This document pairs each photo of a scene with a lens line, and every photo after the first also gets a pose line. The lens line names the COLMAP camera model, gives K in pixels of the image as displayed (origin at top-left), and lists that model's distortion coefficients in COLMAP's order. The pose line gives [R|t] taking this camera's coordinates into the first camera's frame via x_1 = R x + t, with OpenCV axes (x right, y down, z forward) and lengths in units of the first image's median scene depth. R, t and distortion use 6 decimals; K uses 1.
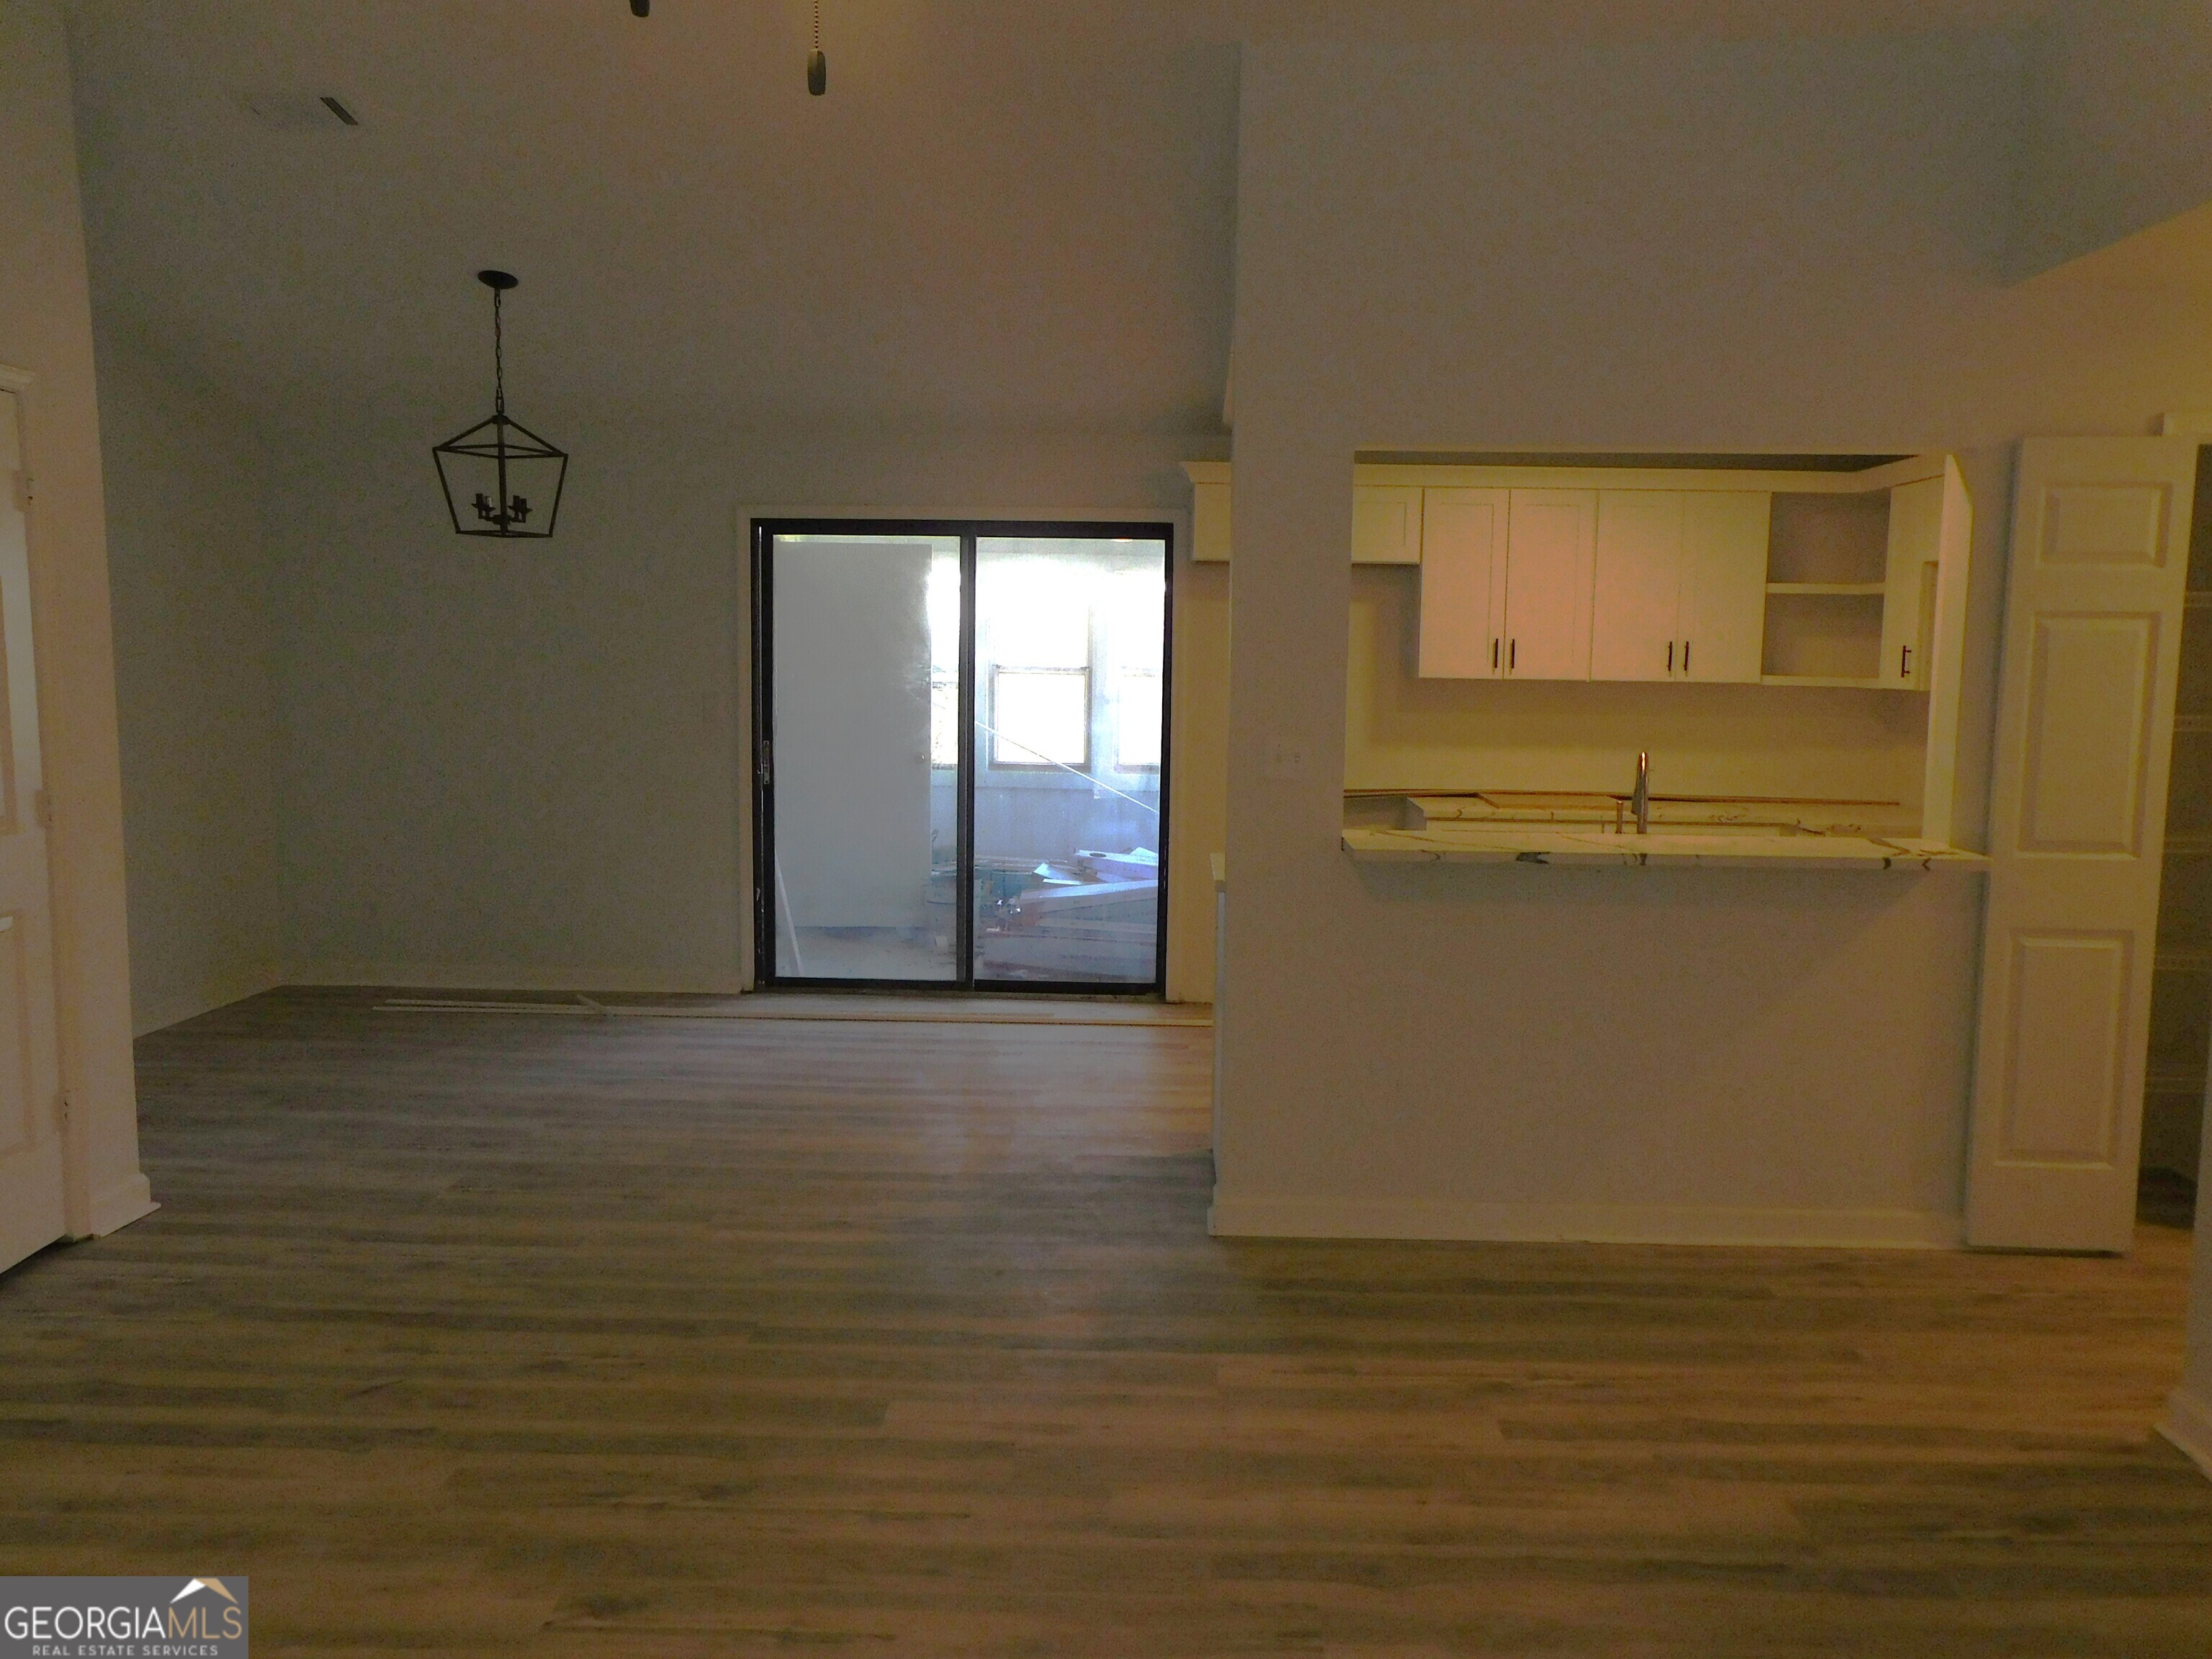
lens RADIAL K [[1661.9, 0, 1119.7], [0, 1661.9, 838.5], [0, 0, 1]] dist [-0.030287, 0.075218]
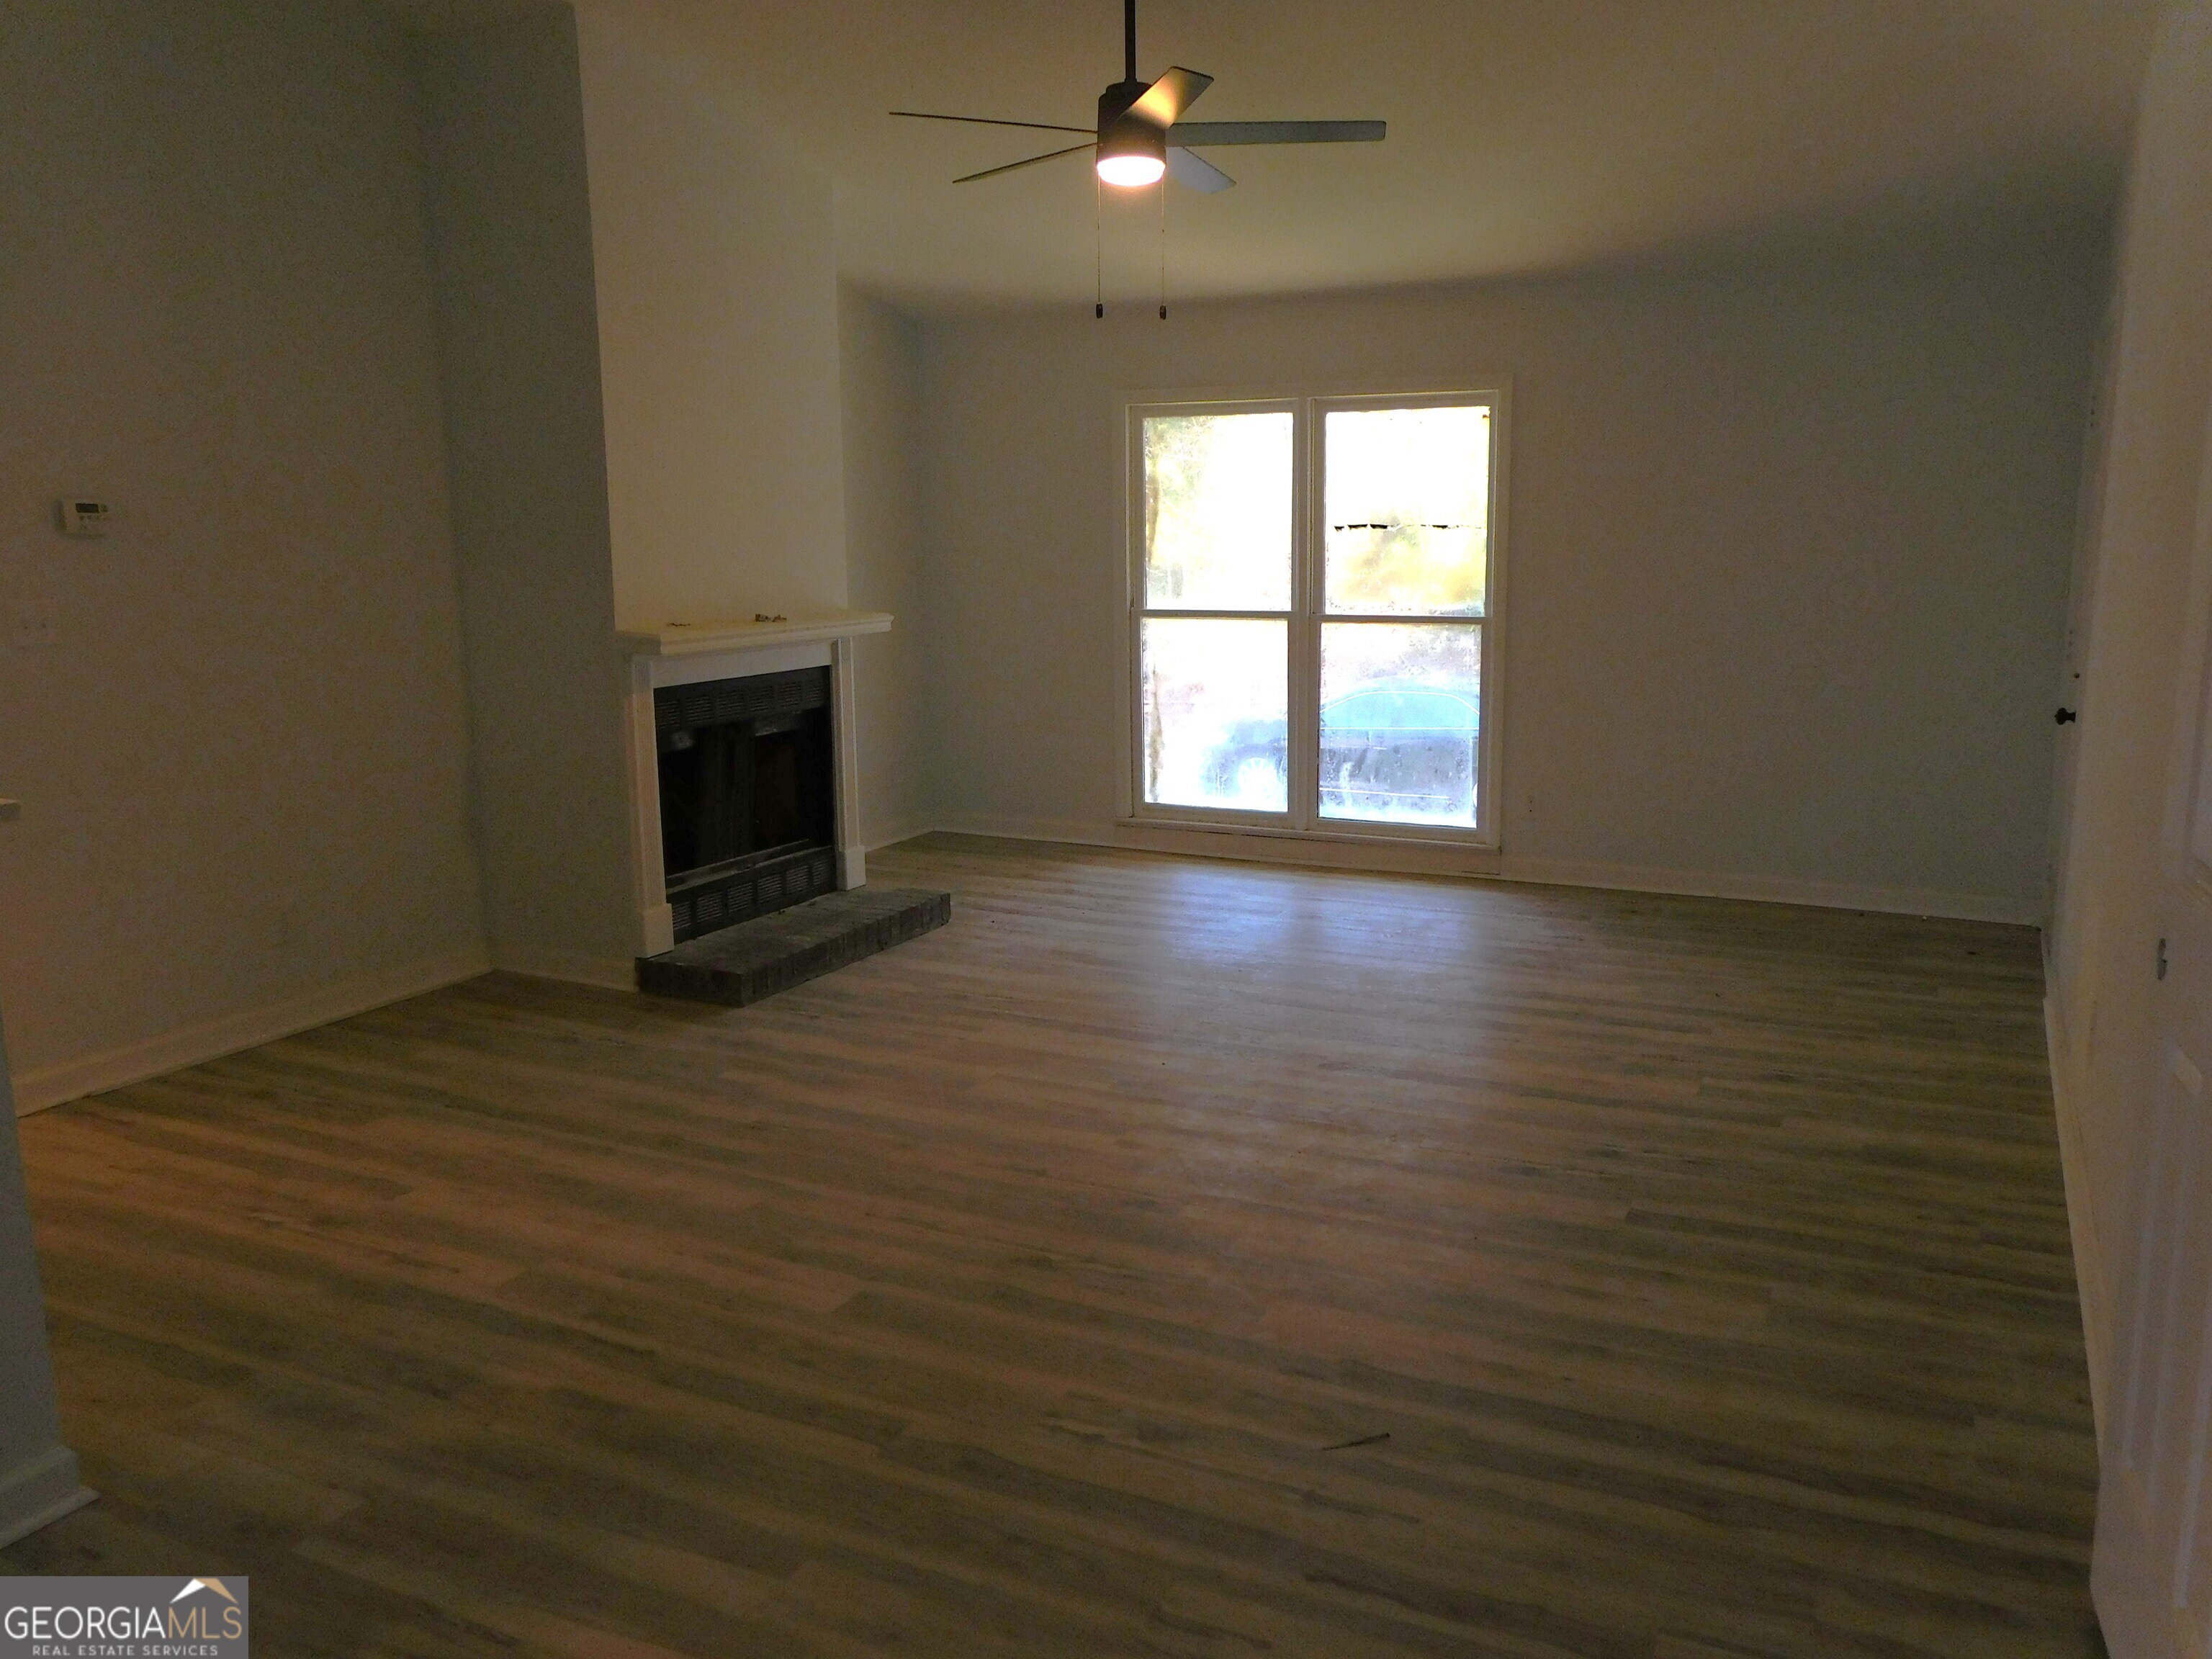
lens RADIAL K [[1669.1, 0, 1133.6], [0, 1669.1, 838.6], [0, 0, 1]] dist [-0.017025, 0.065593]
pose [[-0.914573, -0.081549, 0.396113, -0.626587], [0.041748, 0.955188, 0.293040, -0.184313], [-0.402260, 0.284543, -0.870185, 1.613736]]
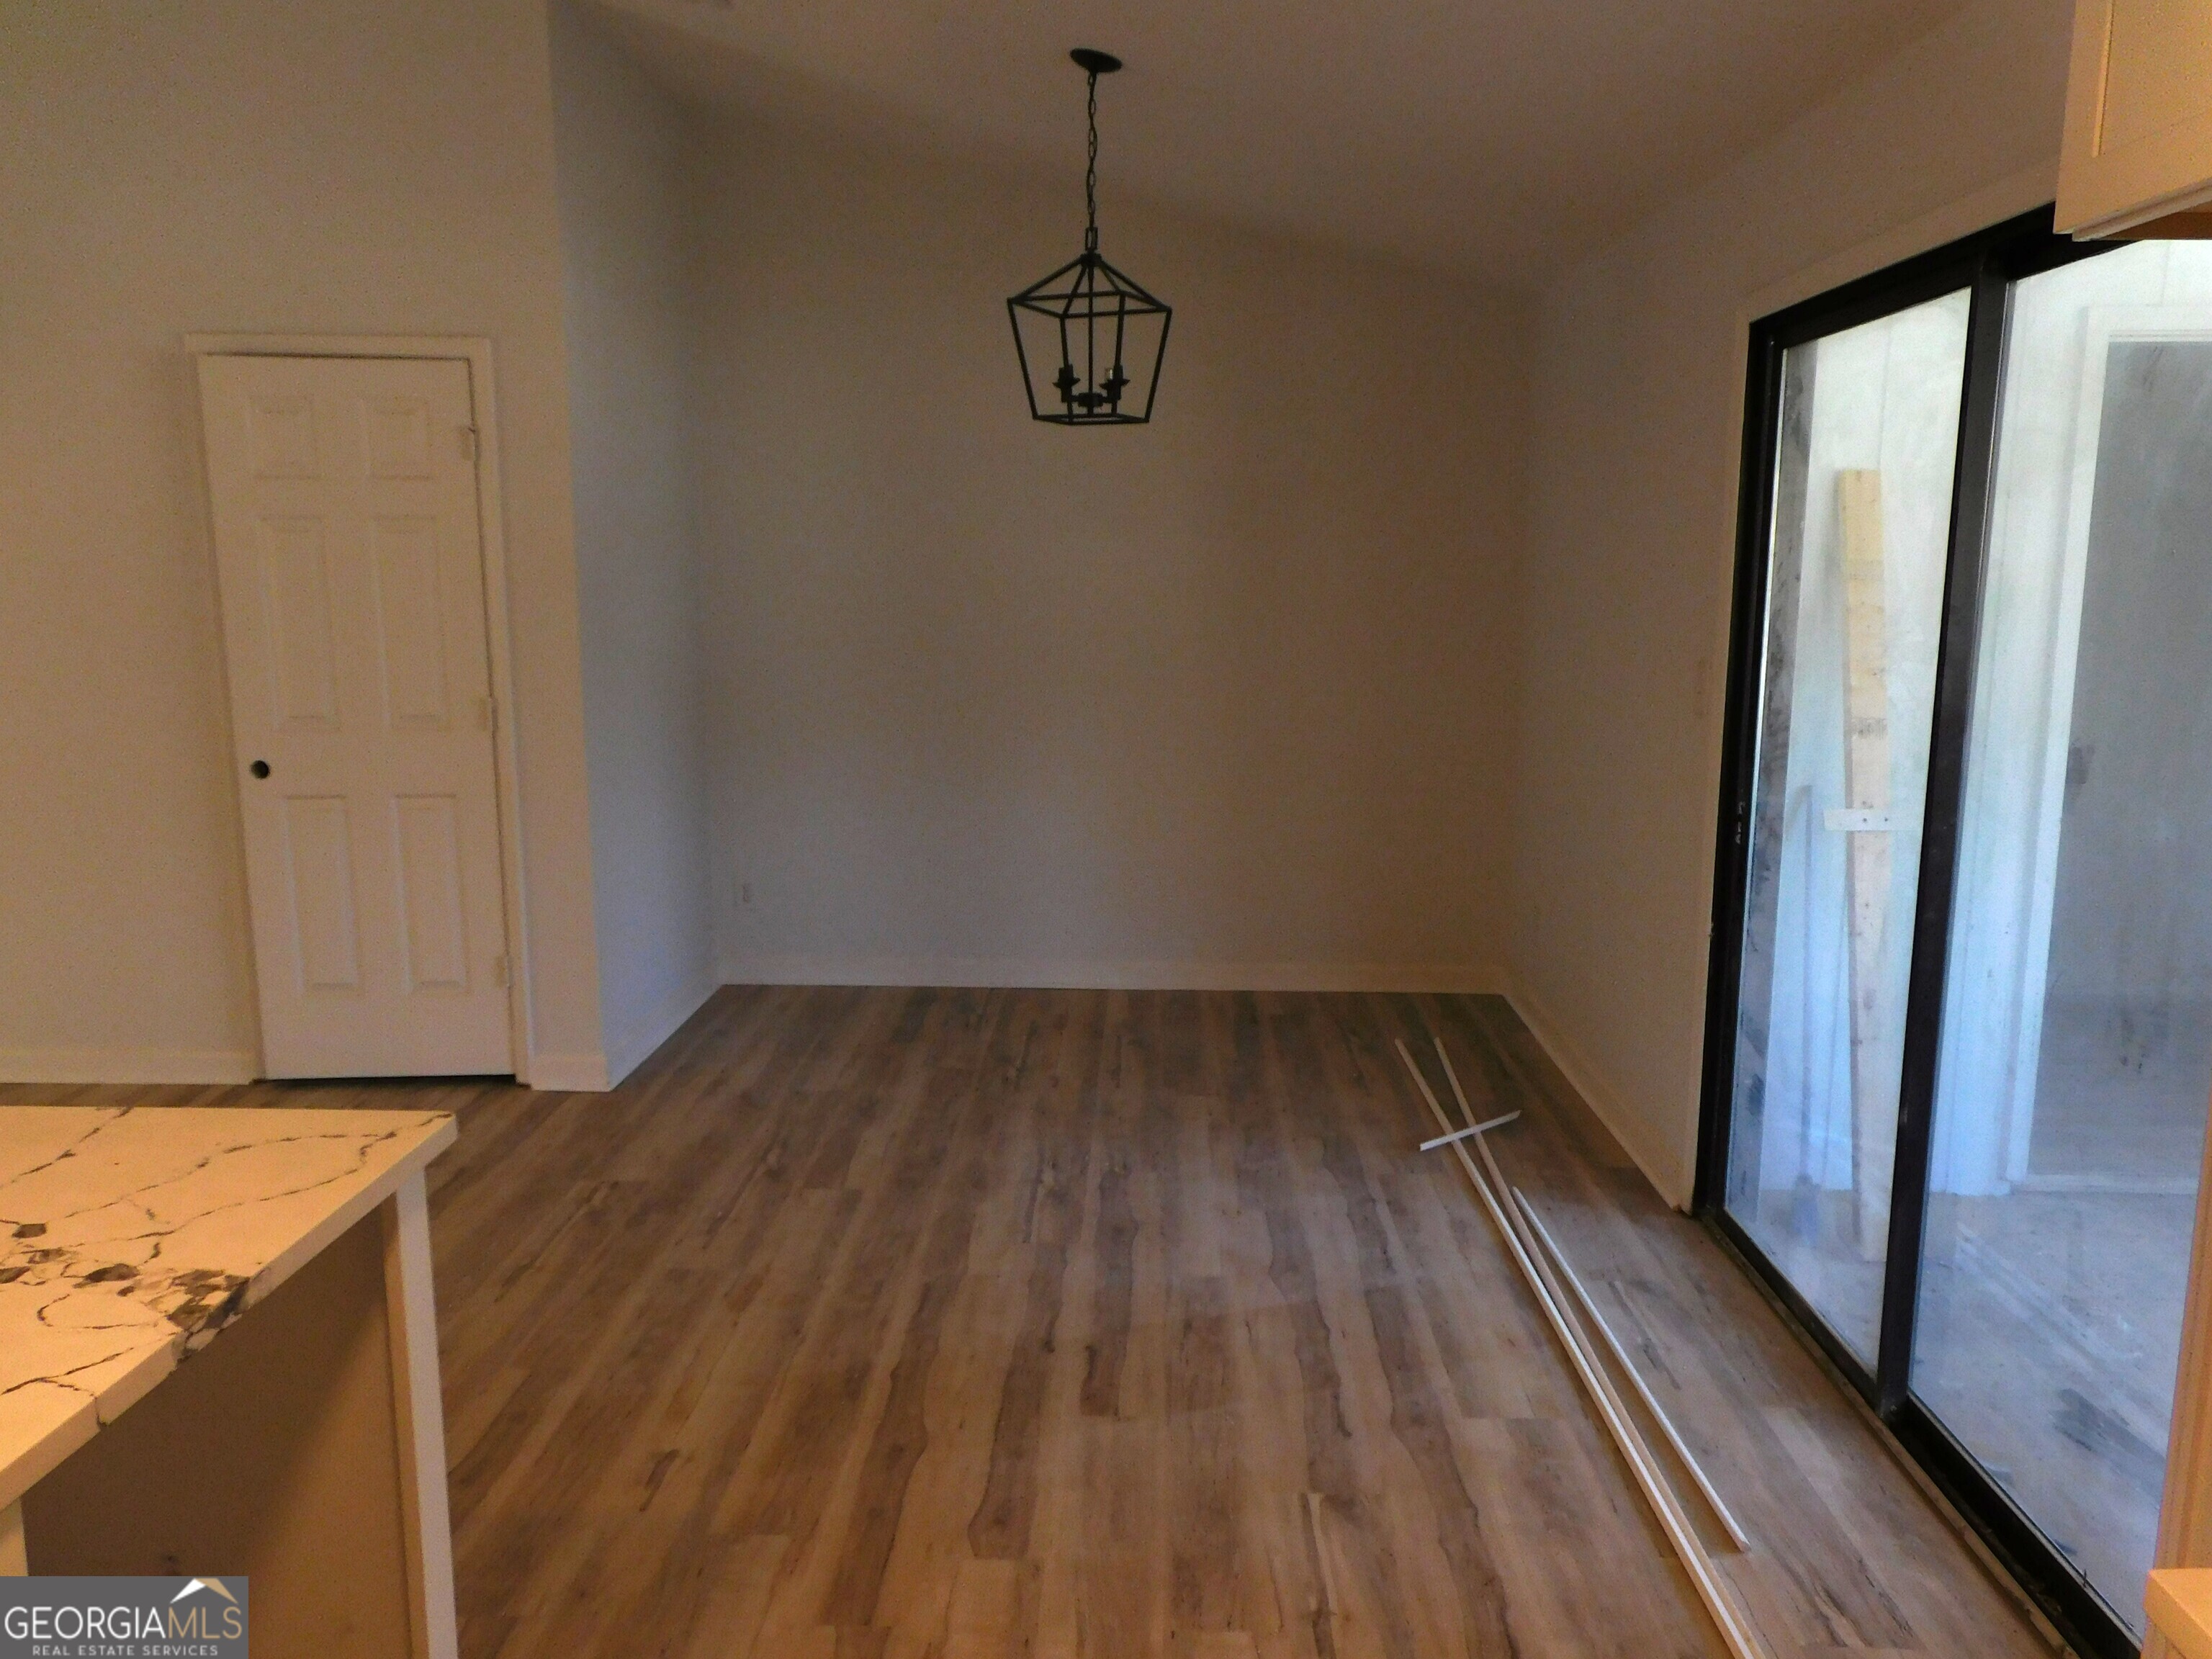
lens RADIAL K [[1669.1, 0, 1133.6], [0, 1669.1, 838.6], [0, 0, 1]] dist [-0.017025, 0.065593]
pose [[0.017248, 0.153626, -0.987979, 0.606366], [-0.119761, 0.981329, 0.150501, -0.184000], [0.992653, 0.115726, 0.035325, 1.615257]]
